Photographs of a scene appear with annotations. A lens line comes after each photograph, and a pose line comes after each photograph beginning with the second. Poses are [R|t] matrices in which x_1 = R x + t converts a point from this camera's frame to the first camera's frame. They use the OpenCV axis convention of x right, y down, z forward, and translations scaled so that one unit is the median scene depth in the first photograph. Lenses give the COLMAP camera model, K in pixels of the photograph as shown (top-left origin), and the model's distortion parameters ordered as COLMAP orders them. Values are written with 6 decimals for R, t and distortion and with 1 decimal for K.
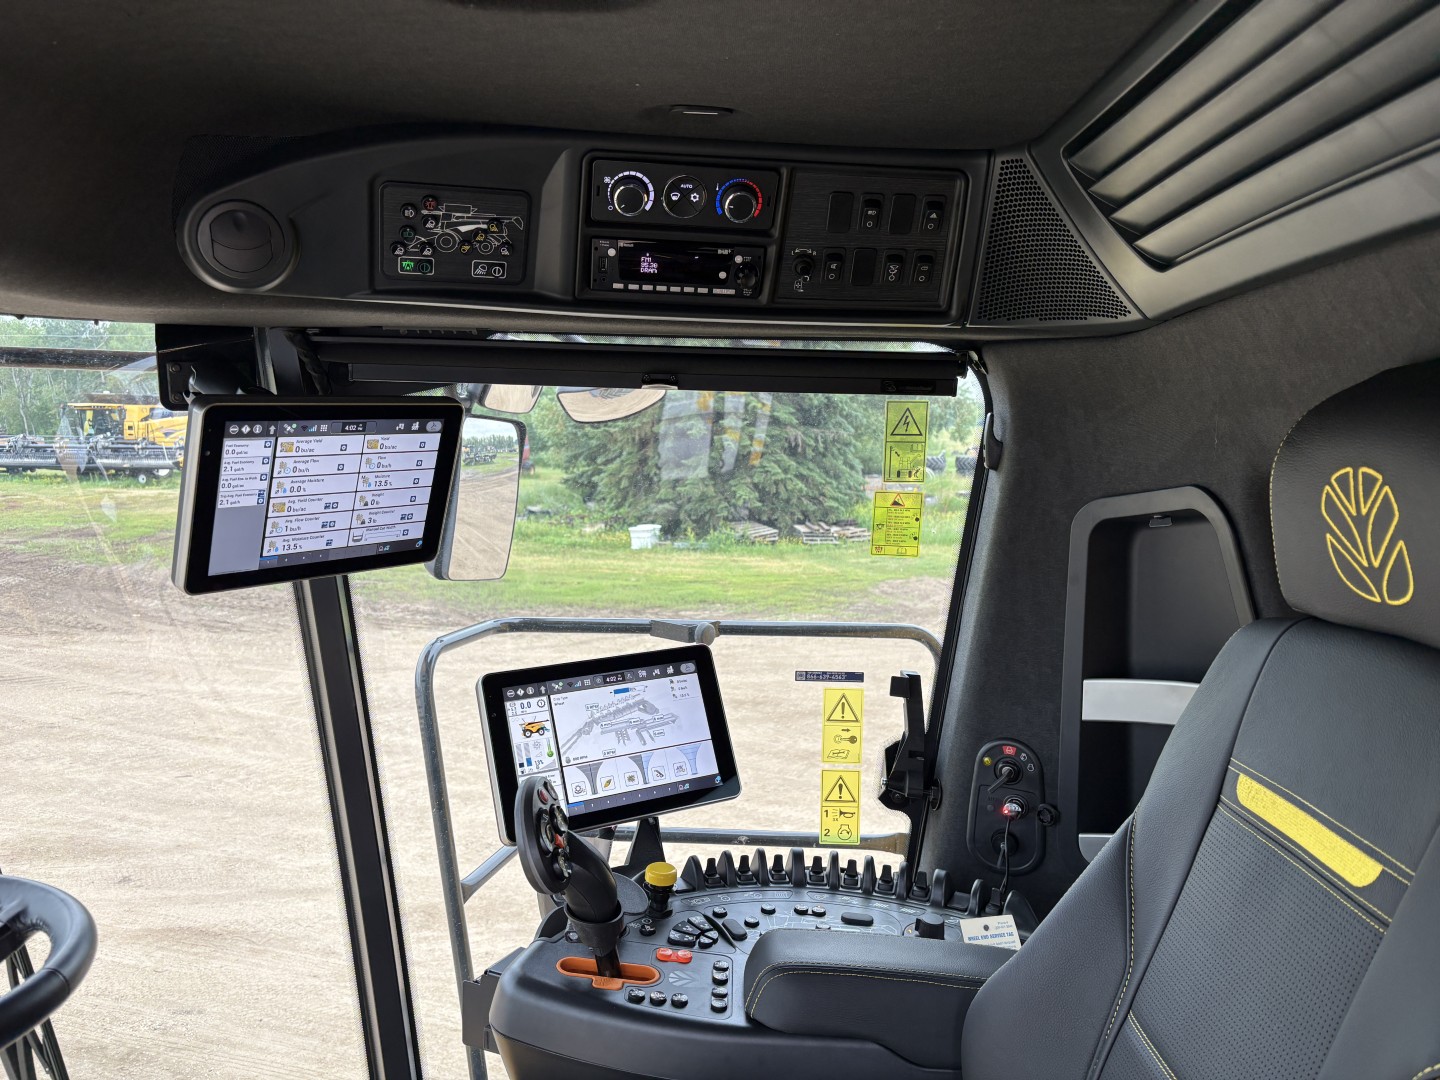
lens RADIAL K [[1078.4, 0, 723.2], [0, 1078.4, 526.6], [0, 0, 1]] dist [0.039753, -0.025249]
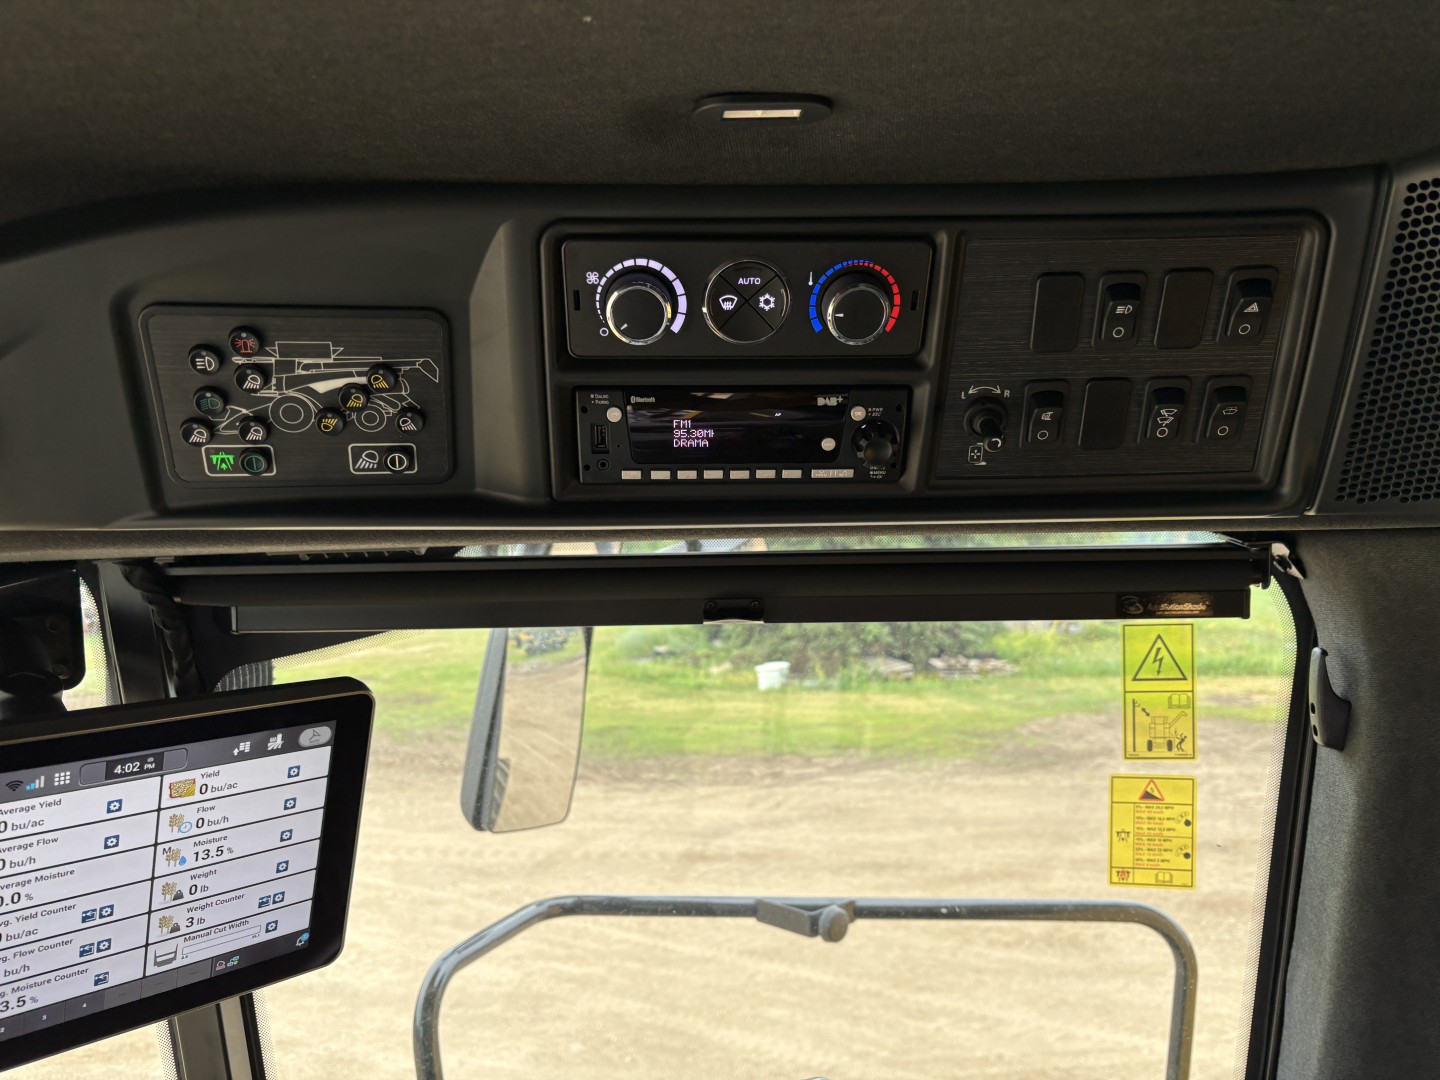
lens RADIAL K [[1078.4, 0, 727.8], [0, 1078.4, 511.4], [0, 0, 1]] dist [0.039753, -0.025249]
pose [[0.992948, -0.042142, -0.110810, 0.007428], [0.026871, 0.990363, -0.135861, -0.129979], [0.115468, 0.131925, 0.984512, 0.481688]]
